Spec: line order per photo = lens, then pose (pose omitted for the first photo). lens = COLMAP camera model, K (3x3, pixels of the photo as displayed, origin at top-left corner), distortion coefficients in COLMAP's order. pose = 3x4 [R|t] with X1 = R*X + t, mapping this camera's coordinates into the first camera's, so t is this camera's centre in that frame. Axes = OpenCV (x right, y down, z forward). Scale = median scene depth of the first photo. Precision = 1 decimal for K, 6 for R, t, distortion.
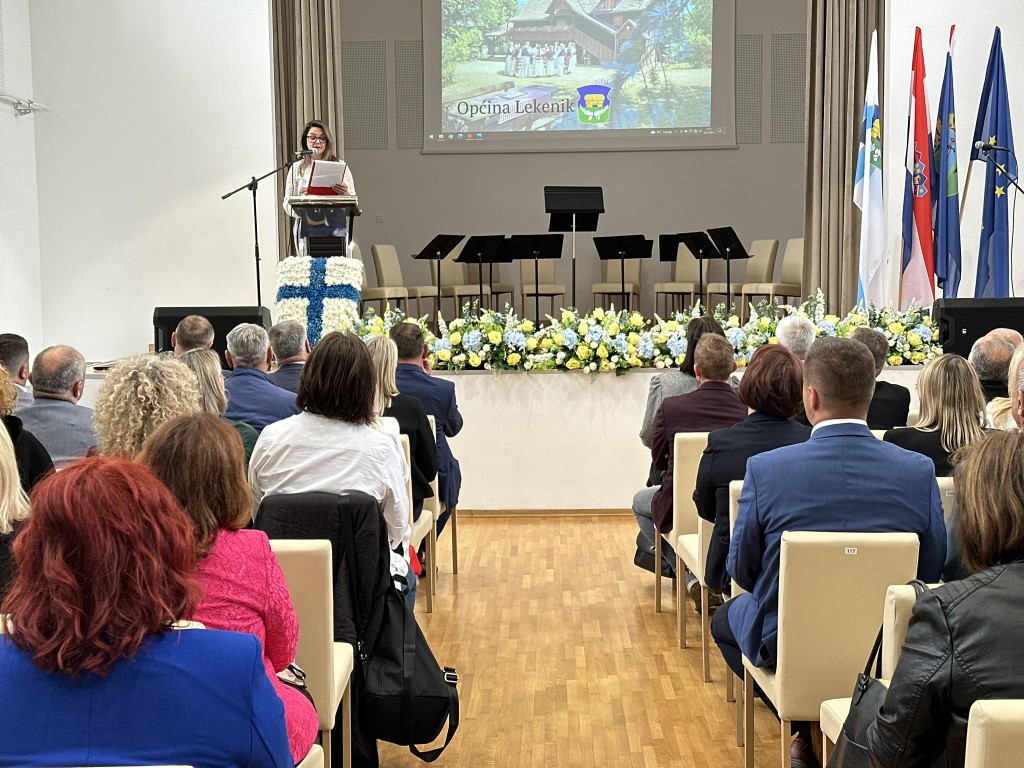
lens RADIAL K [[1423.5, 0, 526.0], [0, 1423.5, 378.5], [0, 0, 1]] dist [0.131546, 0.000000]
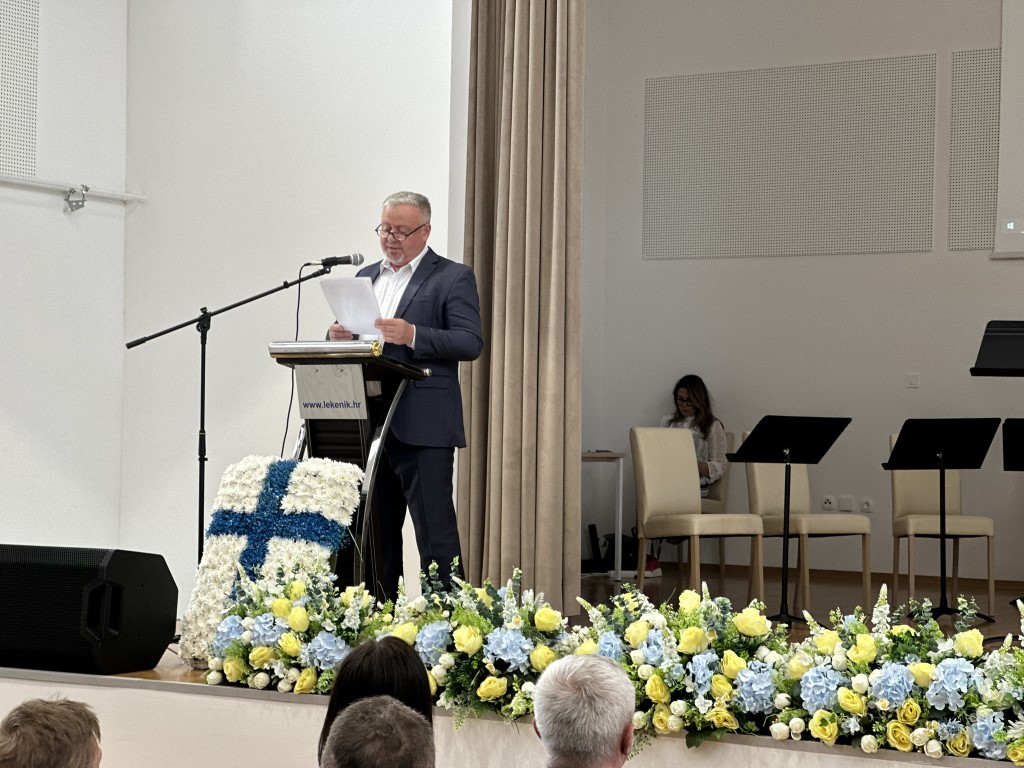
lens RADIAL K [[2282.7, 0, 531.0], [0, 2282.7, 412.1], [0, 0, 1]] dist [0.170471, 0.000000]
pose [[0.857190, 0.020988, -0.514573, 0.268587], [-0.068143, 0.995006, -0.072932, -0.034751], [0.510472, 0.097582, 0.854339, 0.244032]]
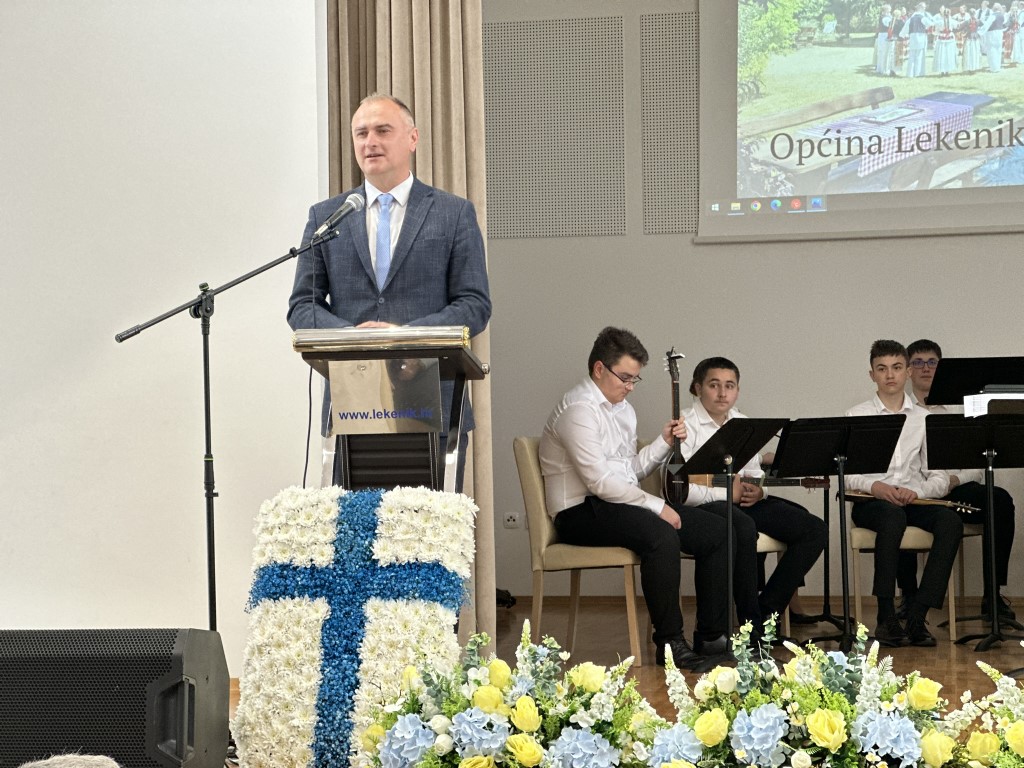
lens RADIAL K [[2282.7, 0, 511.9], [0, 2282.7, 416.8], [0, 0, 1]] dist [0.170471, 0.000000]
pose [[0.984485, -0.005917, -0.175367, 0.000736], [-0.010243, 0.995789, -0.091100, -0.036403], [0.175168, 0.091483, 0.980279, 0.303760]]
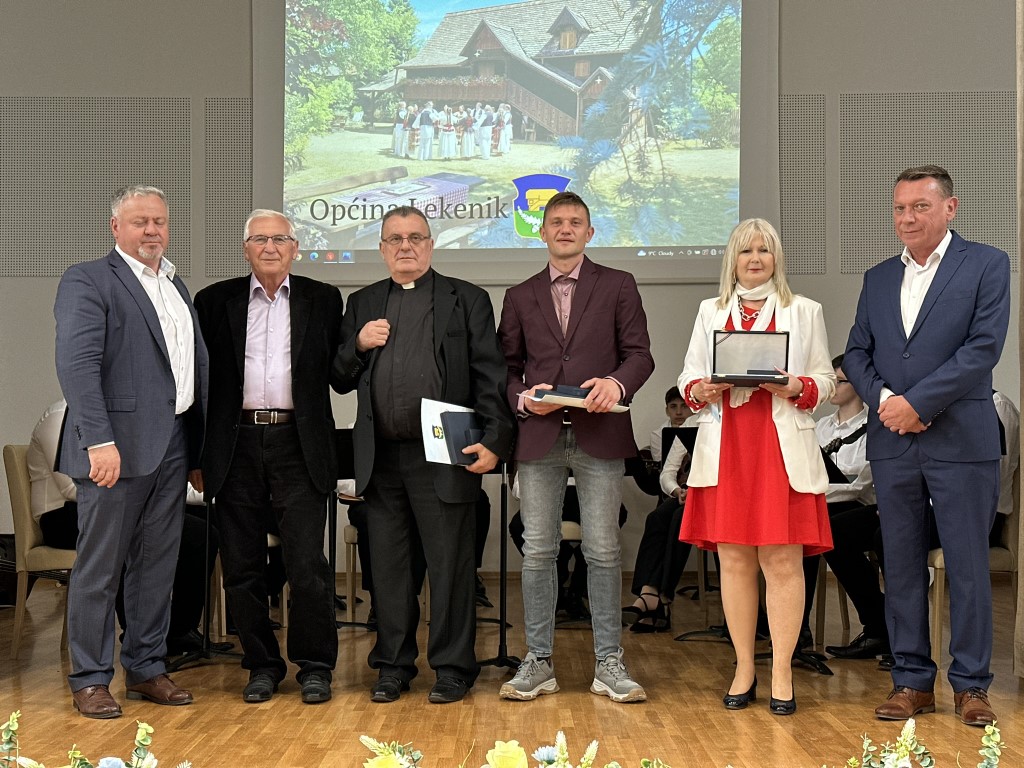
lens RADIAL K [[1423.5, 0, 508.5], [0, 1423.5, 390.5], [0, 0, 1]] dist [0.131546, 0.000000]
pose [[0.999877, 0.009111, 0.012789, 0.033135], [-0.007556, 0.993131, -0.116761, -0.057753], [-0.013765, 0.116650, 0.993078, 0.519775]]
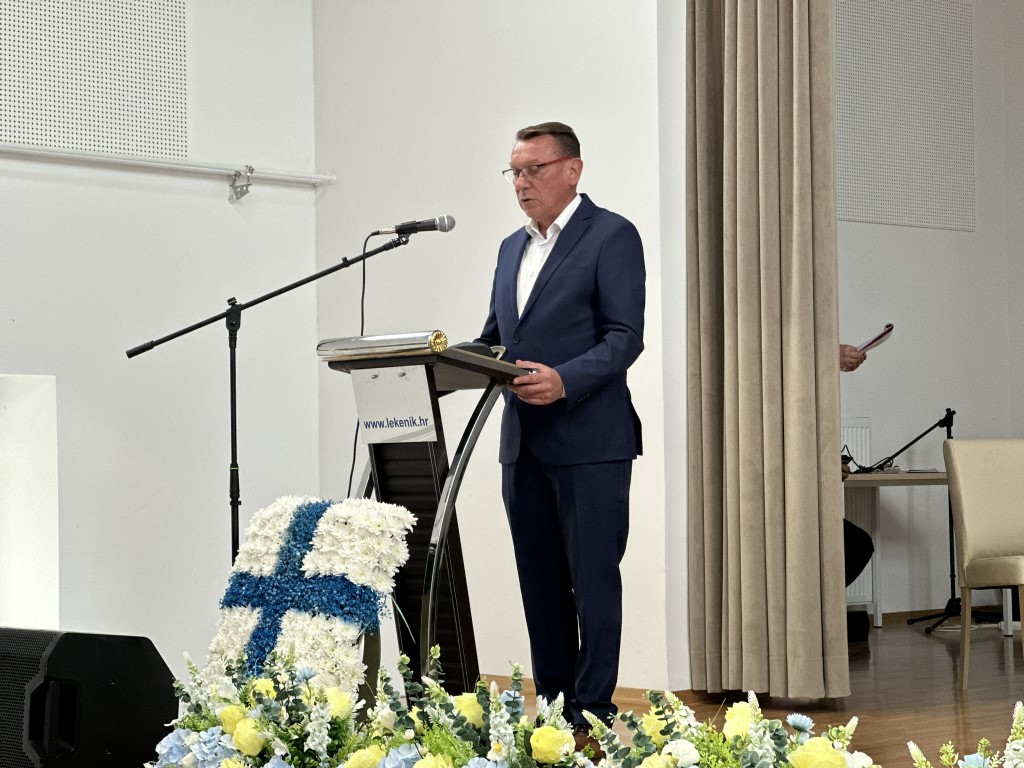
lens RADIAL K [[2282.7, 0, 530.5], [0, 2282.7, 401.0], [0, 0, 1]] dist [0.170471, 0.000000]
pose [[0.693309, -0.017440, -0.720430, 0.244712], [-0.050081, 0.996124, -0.072310, -0.051901], [0.718899, 0.086213, 0.689748, 0.460939]]
